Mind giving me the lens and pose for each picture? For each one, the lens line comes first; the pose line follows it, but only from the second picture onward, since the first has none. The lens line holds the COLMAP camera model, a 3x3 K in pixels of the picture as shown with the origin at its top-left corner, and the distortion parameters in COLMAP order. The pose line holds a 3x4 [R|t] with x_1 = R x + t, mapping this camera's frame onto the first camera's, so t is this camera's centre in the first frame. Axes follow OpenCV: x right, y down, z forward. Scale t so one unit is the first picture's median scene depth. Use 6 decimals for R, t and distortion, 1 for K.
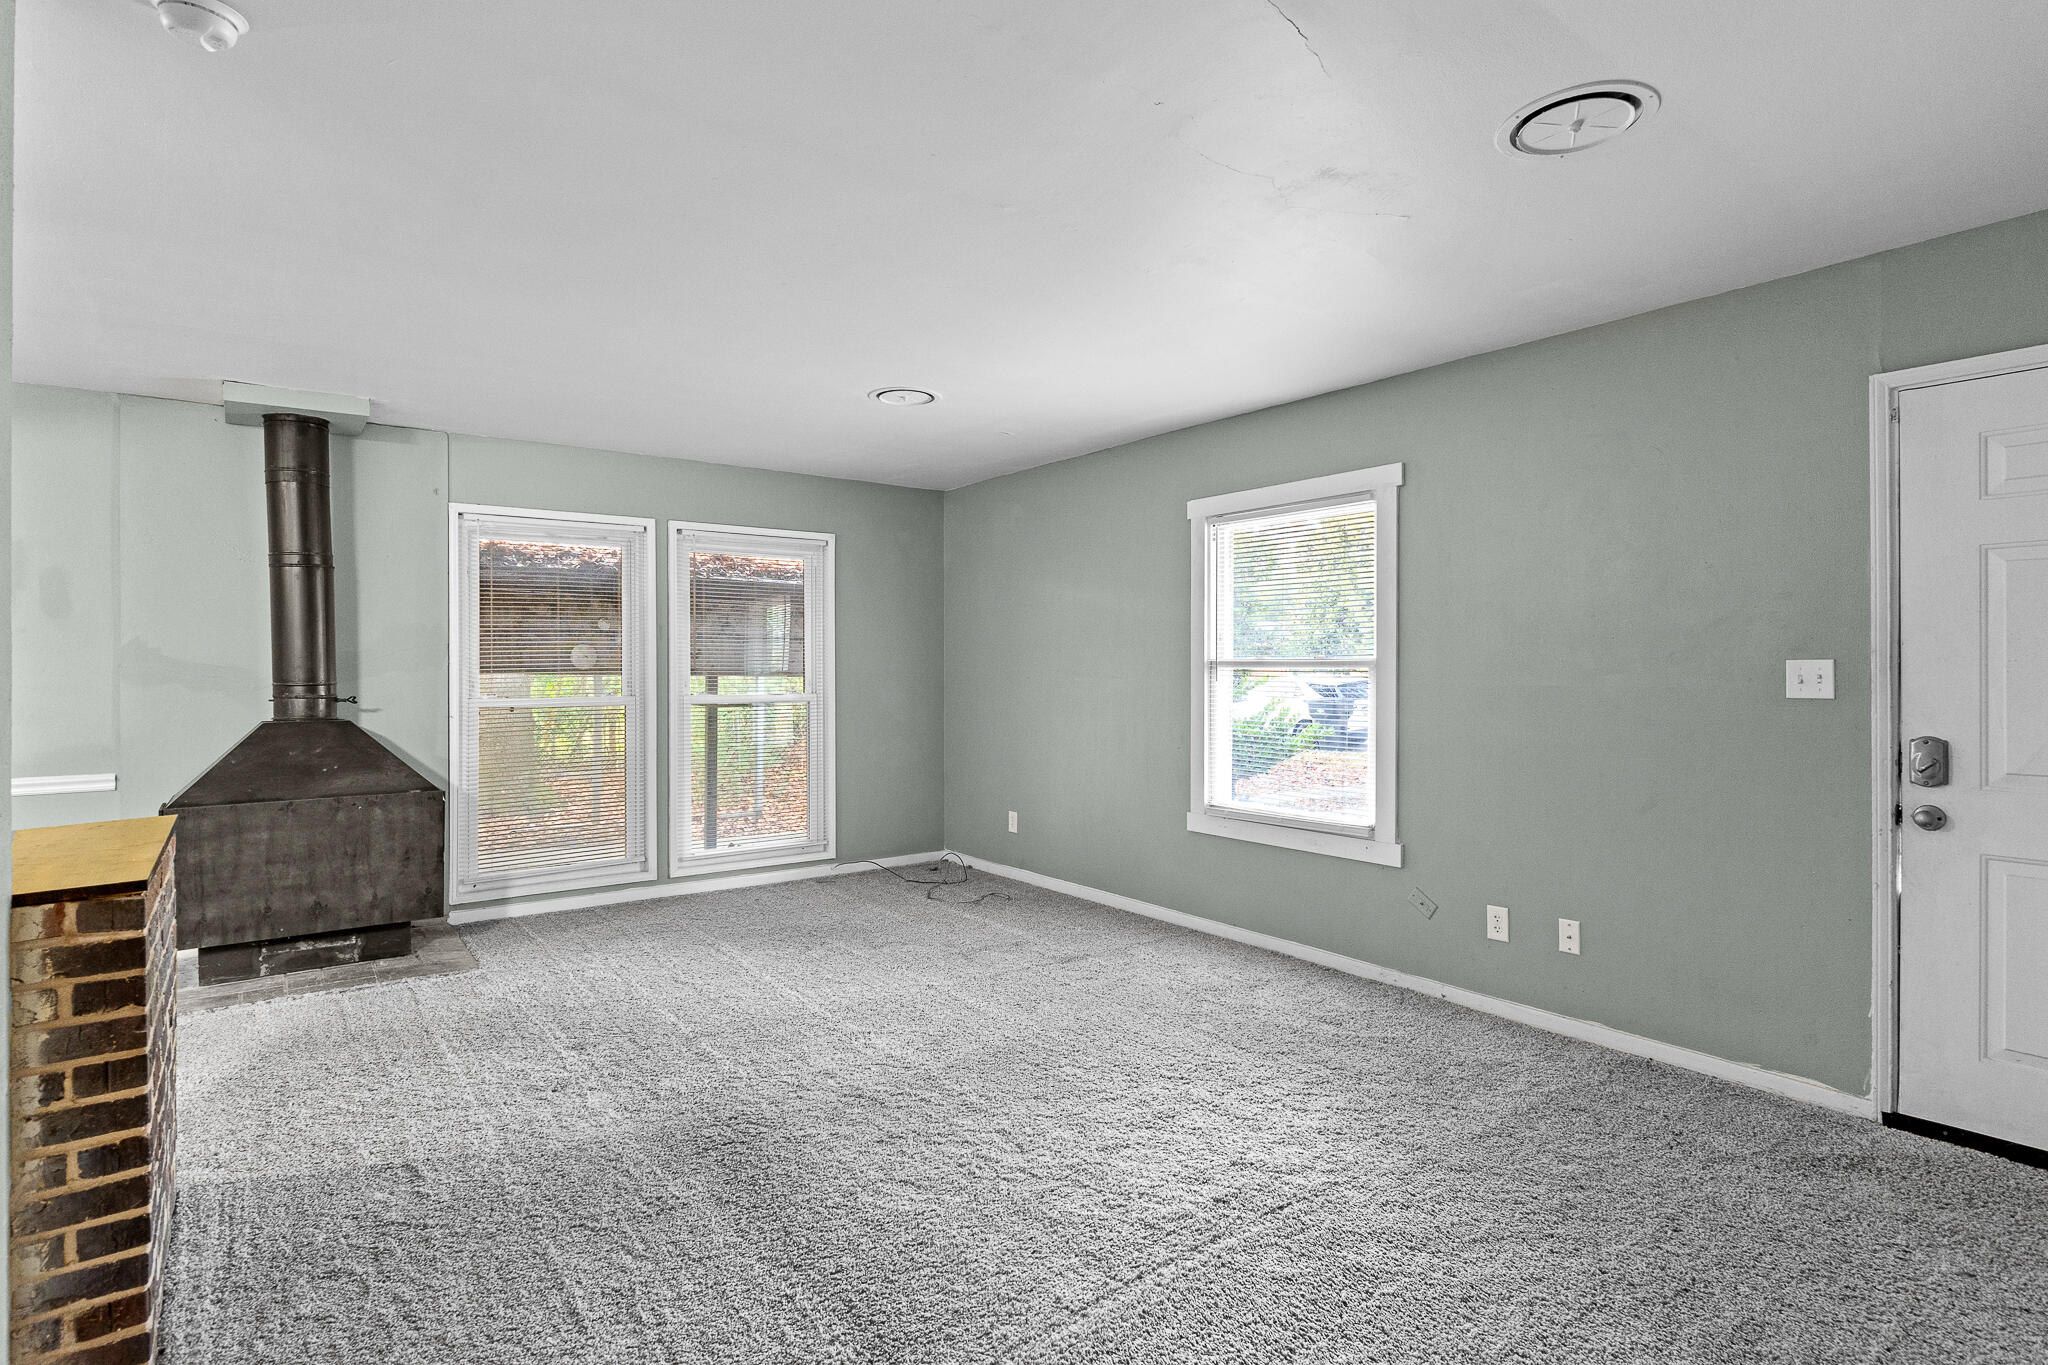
lens RADIAL K [[1061.3, 0, 1021.1], [0, 1061.3, 666.7], [0, 0, 1]] dist [0.003638, 0.000341]
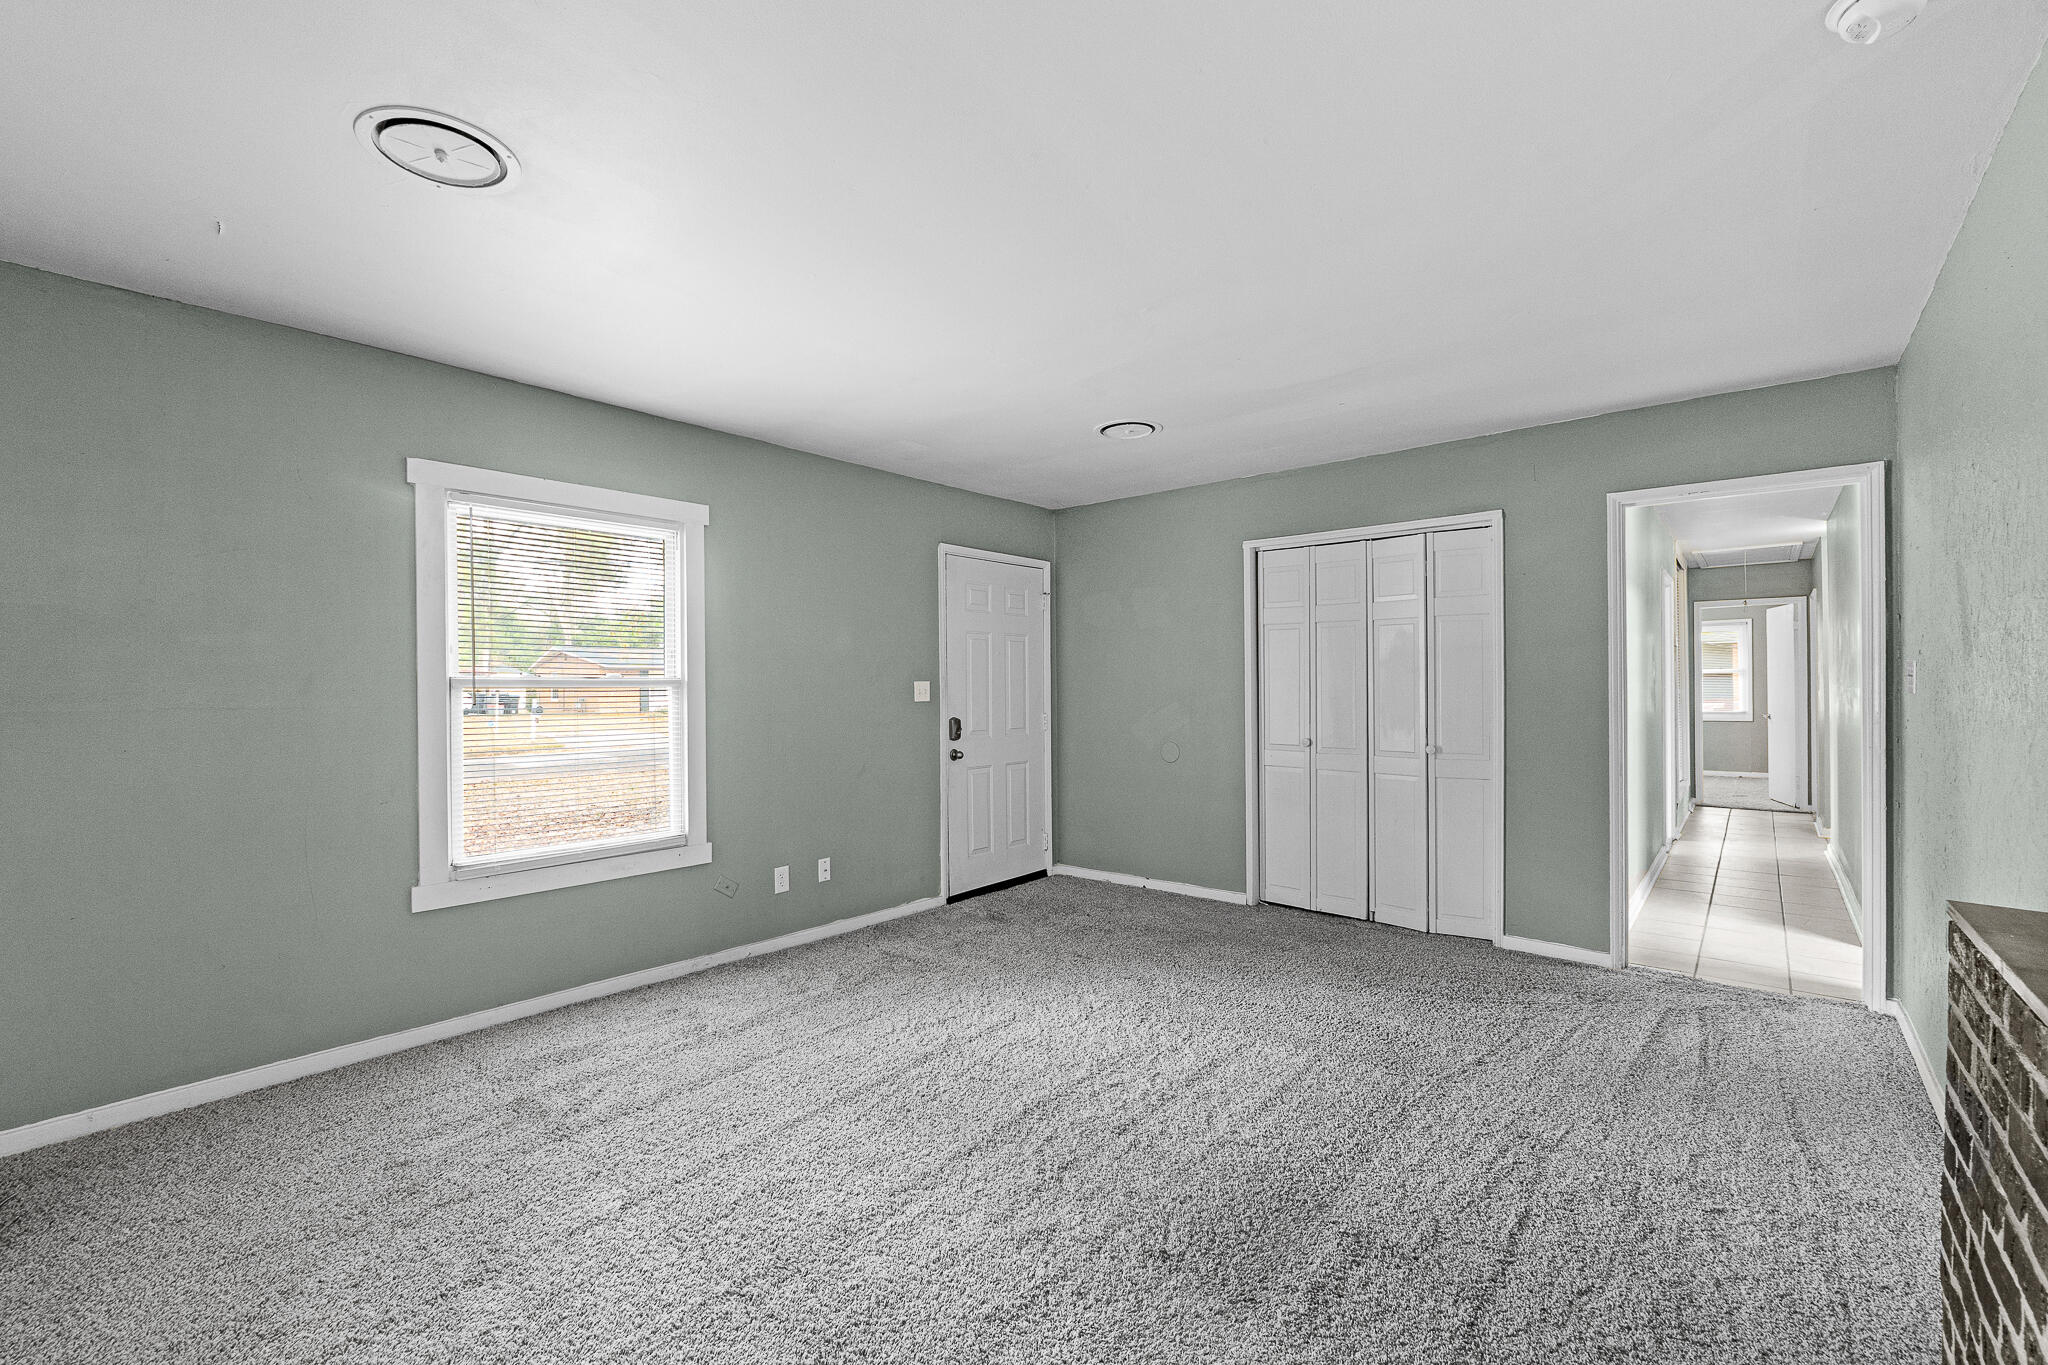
lens RADIAL K [[865.1, 0, 1019.7], [0, 865.1, 692.9], [0, 0, 1]] dist [0.000689, 0.000039]
pose [[-0.227556, -0.007431, 0.973737, -0.720839], [0.004343, 0.999953, 0.008646, 0.001085], [-0.973755, 0.006196, -0.227513, 1.032064]]
